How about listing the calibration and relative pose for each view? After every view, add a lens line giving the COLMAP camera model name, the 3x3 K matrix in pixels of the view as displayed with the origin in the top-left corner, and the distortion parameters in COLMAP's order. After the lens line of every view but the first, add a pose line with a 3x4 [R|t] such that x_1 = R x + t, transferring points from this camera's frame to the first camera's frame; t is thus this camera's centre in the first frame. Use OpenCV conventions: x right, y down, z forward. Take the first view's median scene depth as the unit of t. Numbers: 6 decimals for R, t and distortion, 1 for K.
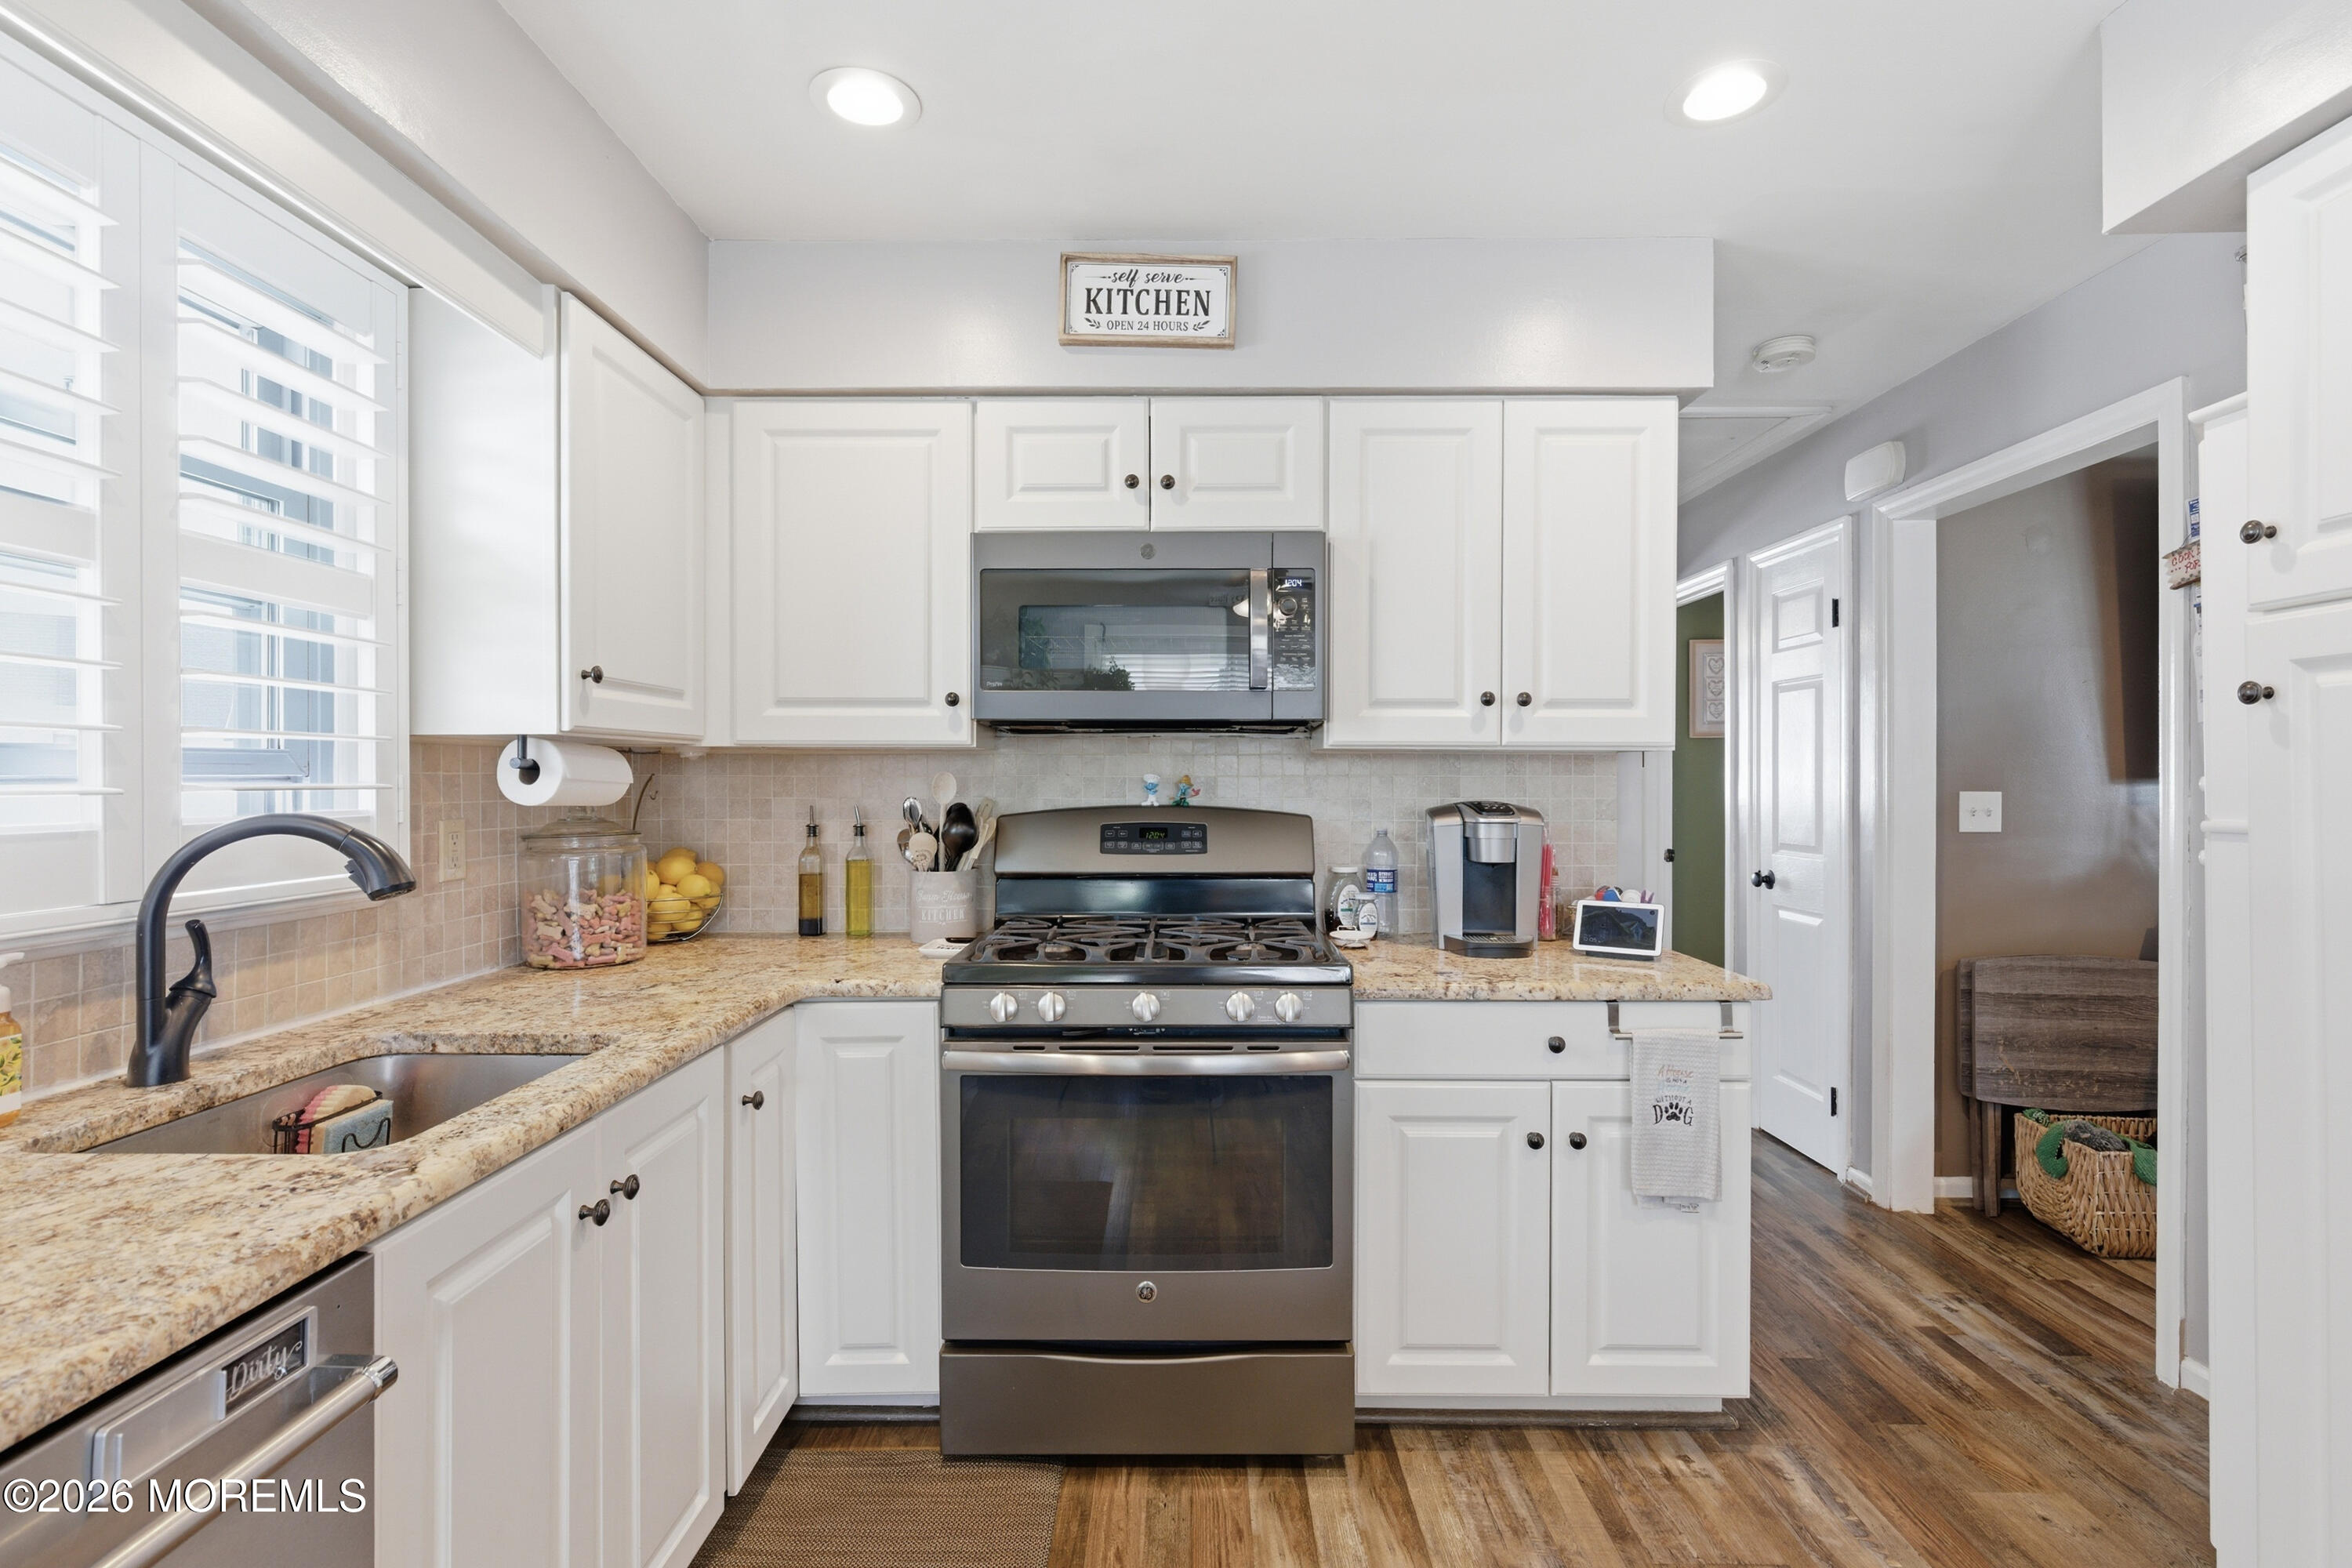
lens RADIAL K [[1078.9, 0, 1172.2], [0, 1078.9, 780.7], [0, 0, 1]] dist [-0.001832, 0.000008]
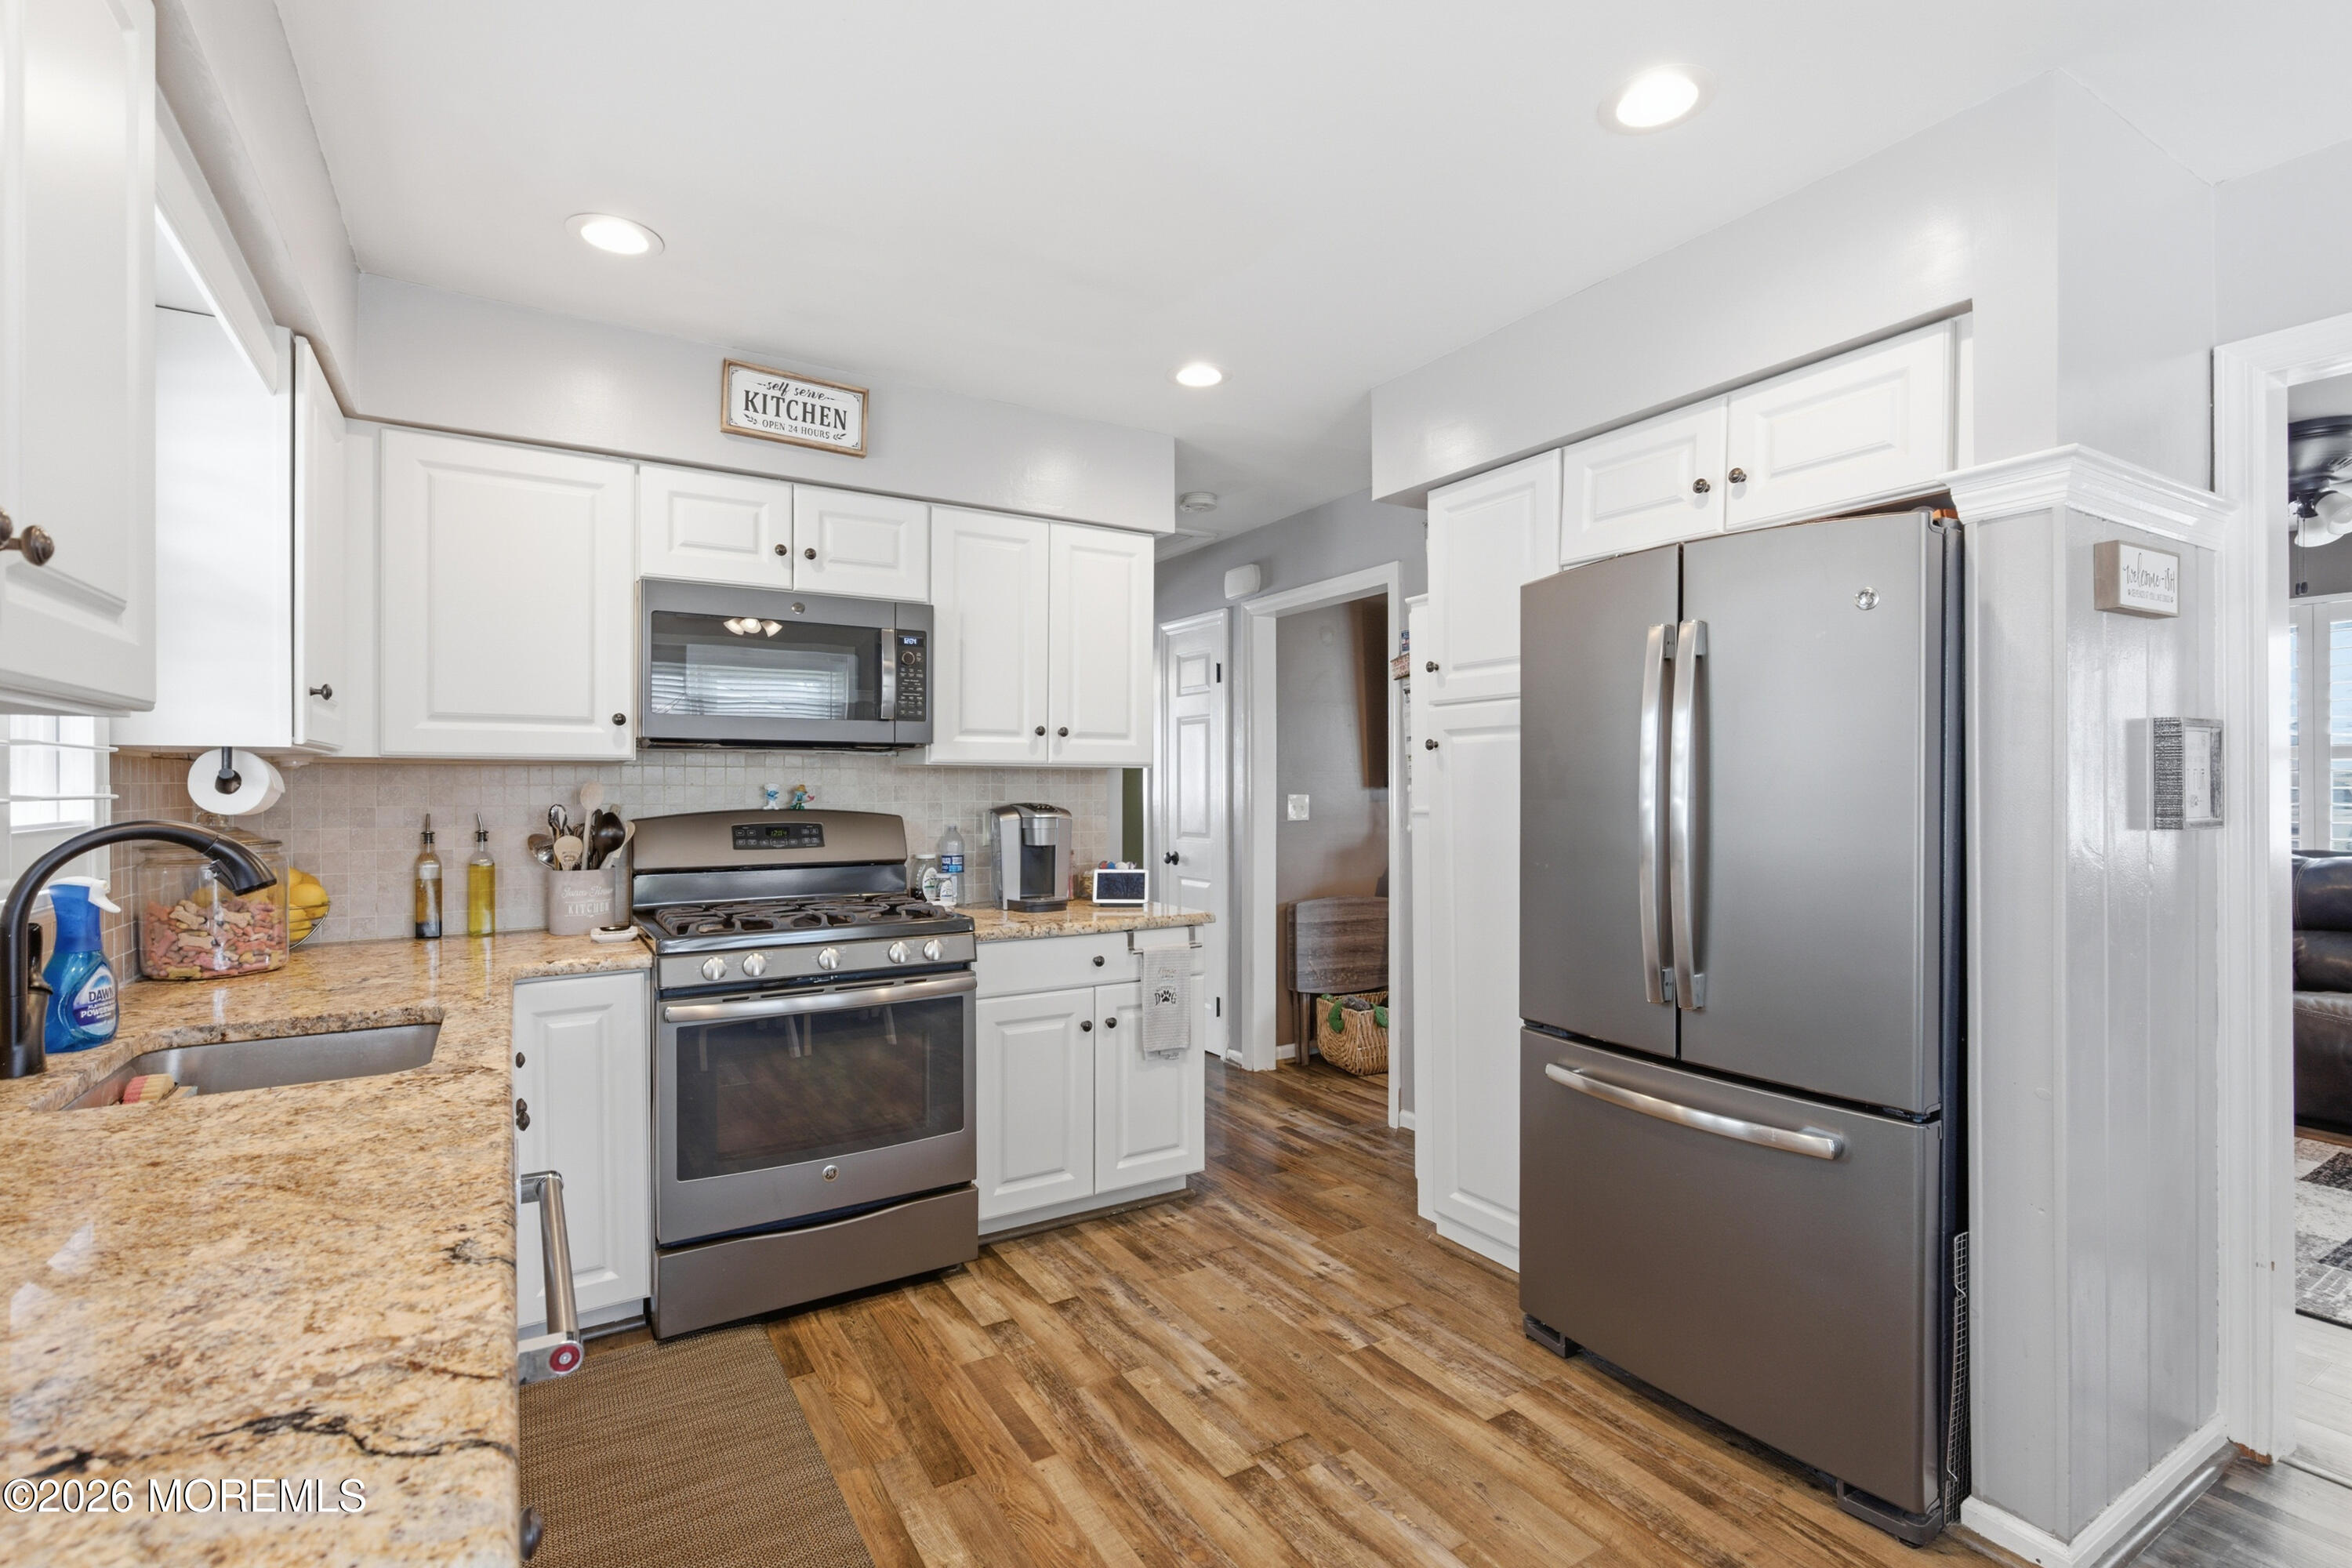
lens RADIAL K [[1068.8, 0, 1172.3], [0, 1068.8, 784.8], [0, 0, 1]] dist [-0.000226, 0.000267]
pose [[0.846592, -0.000439, 0.532242, -0.317119], [0.002089, 0.999995, -0.002498, -0.000695], [-0.532238, 0.003227, 0.846588, -0.294706]]
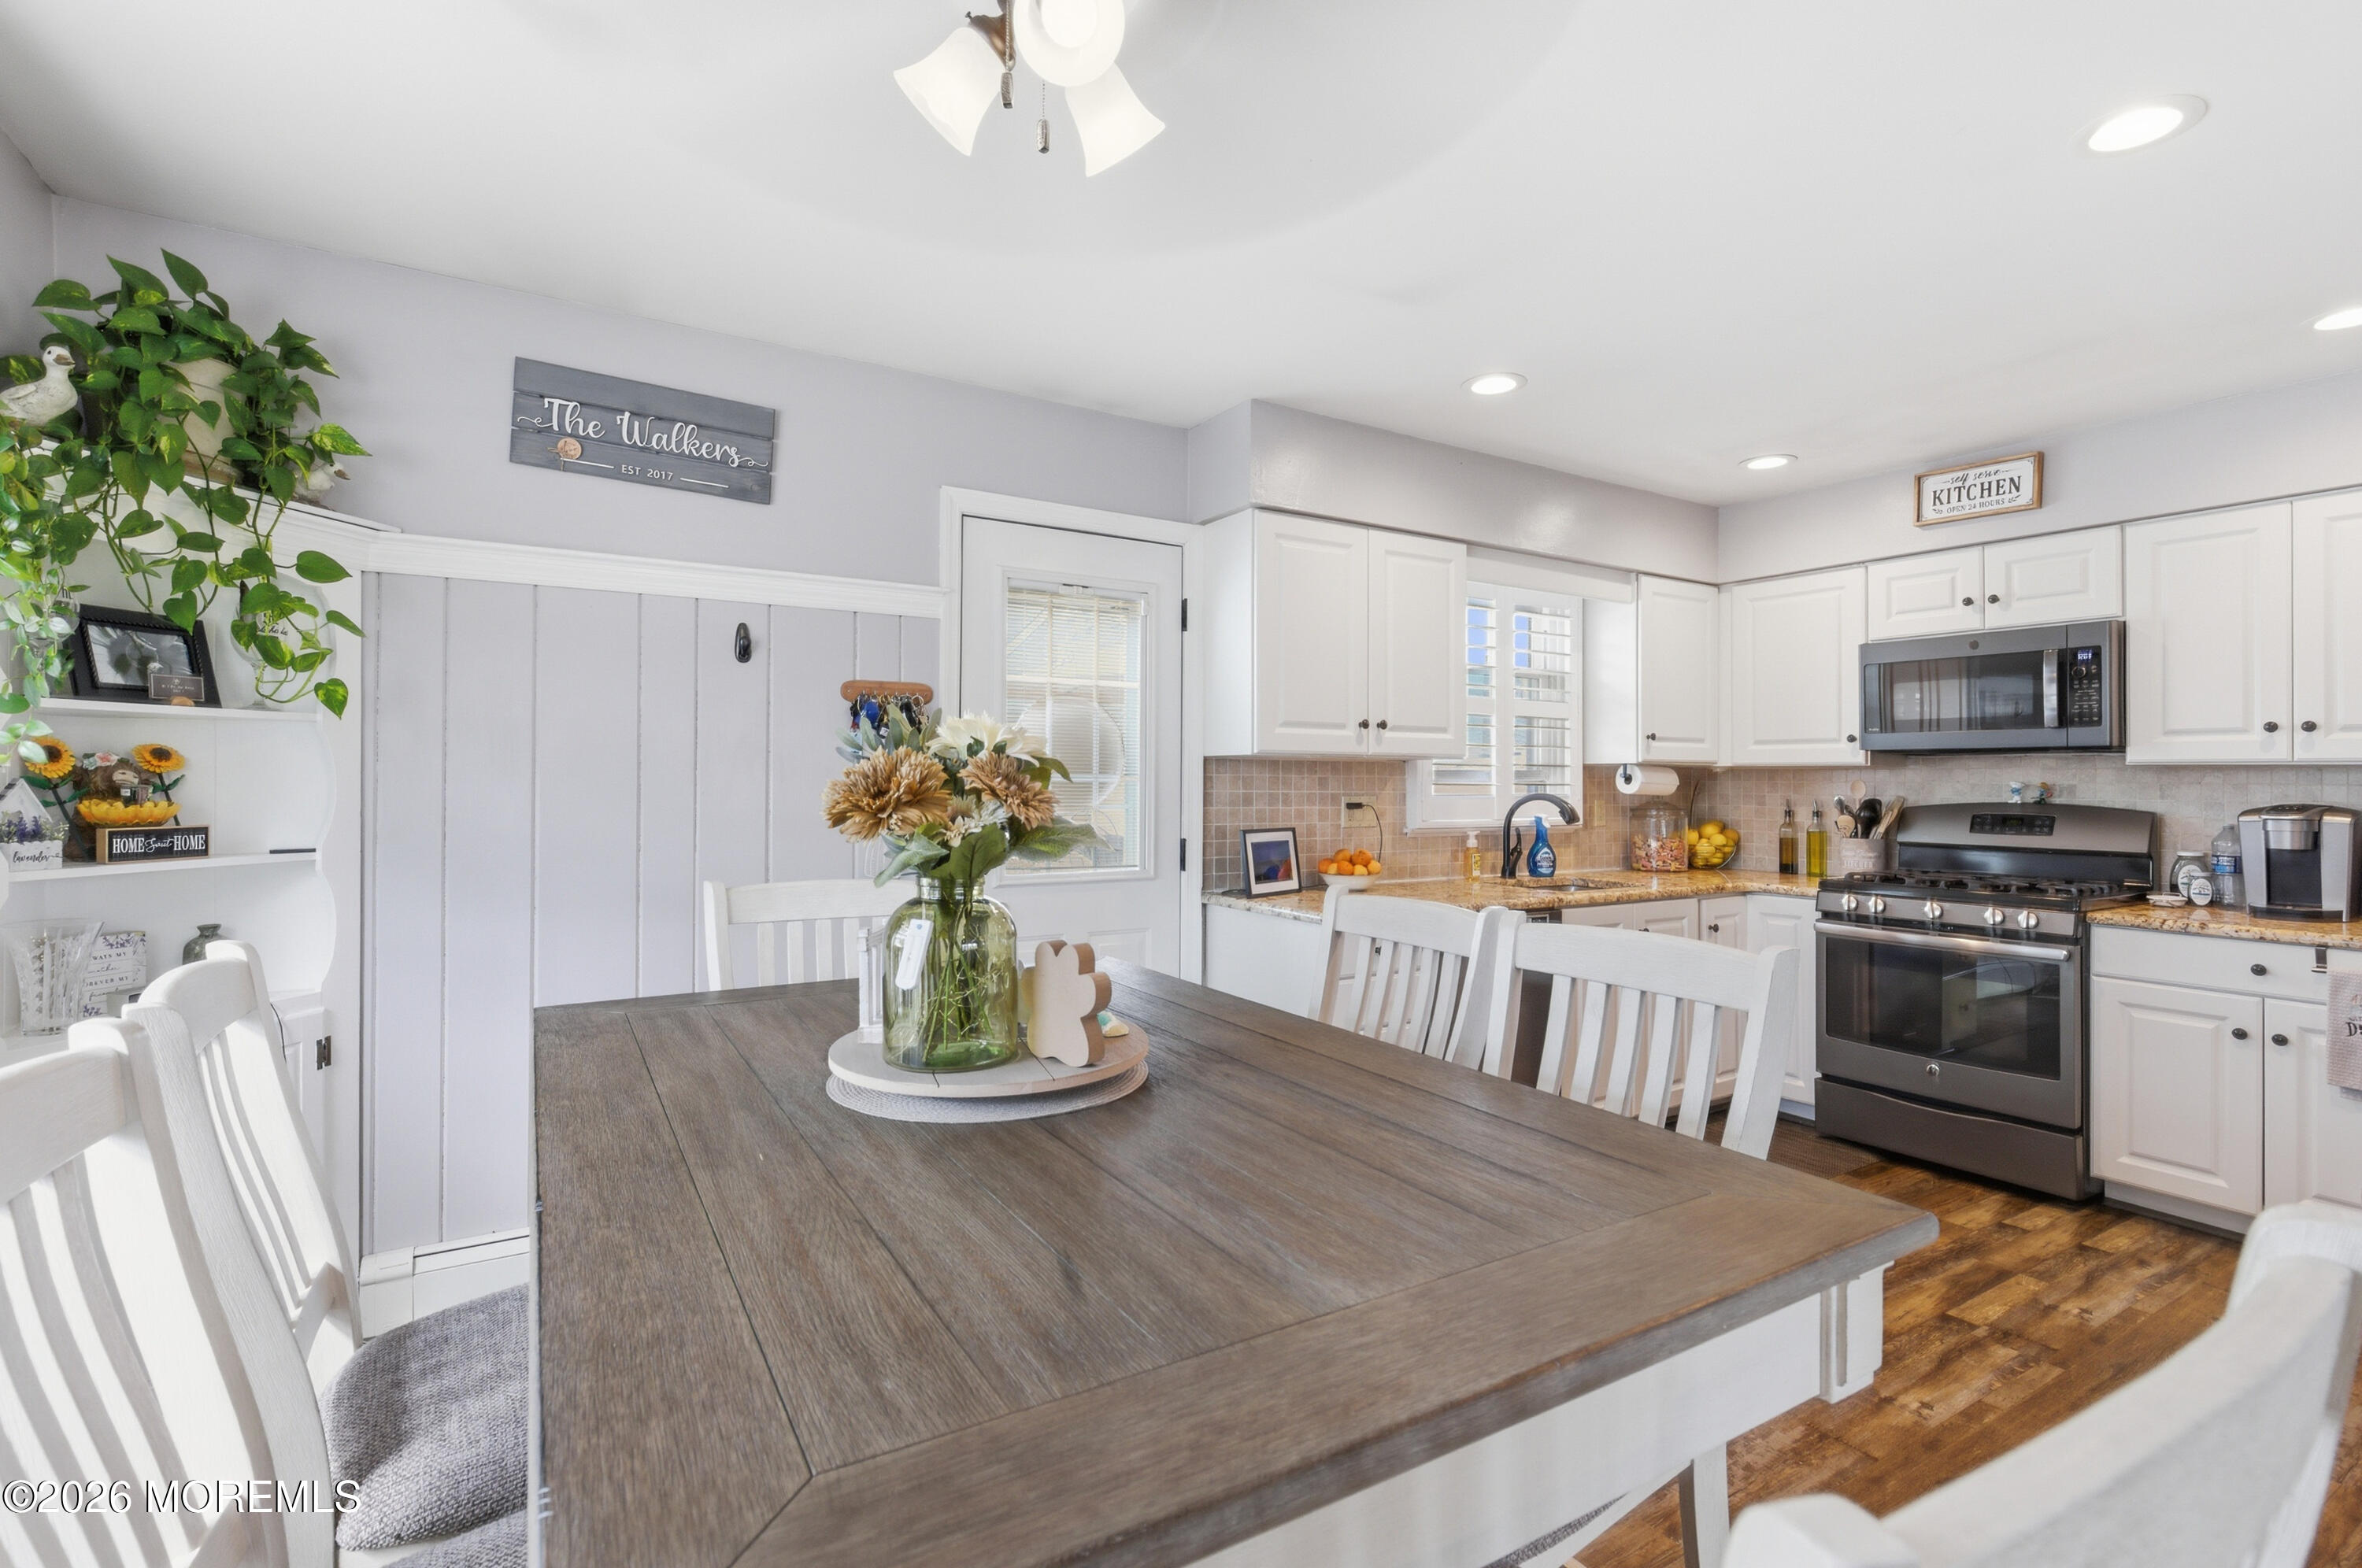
lens RADIAL K [[1083.0, 0, 1177.1], [0, 1083.0, 768.7], [0, 0, 1]] dist [-0.000888, 0.000011]
pose [[0.533693, -0.005039, -0.845664, 0.713354], [-0.008129, 0.999905, -0.011088, 0.002382], [0.845640, 0.012792, 0.533601, -0.884269]]
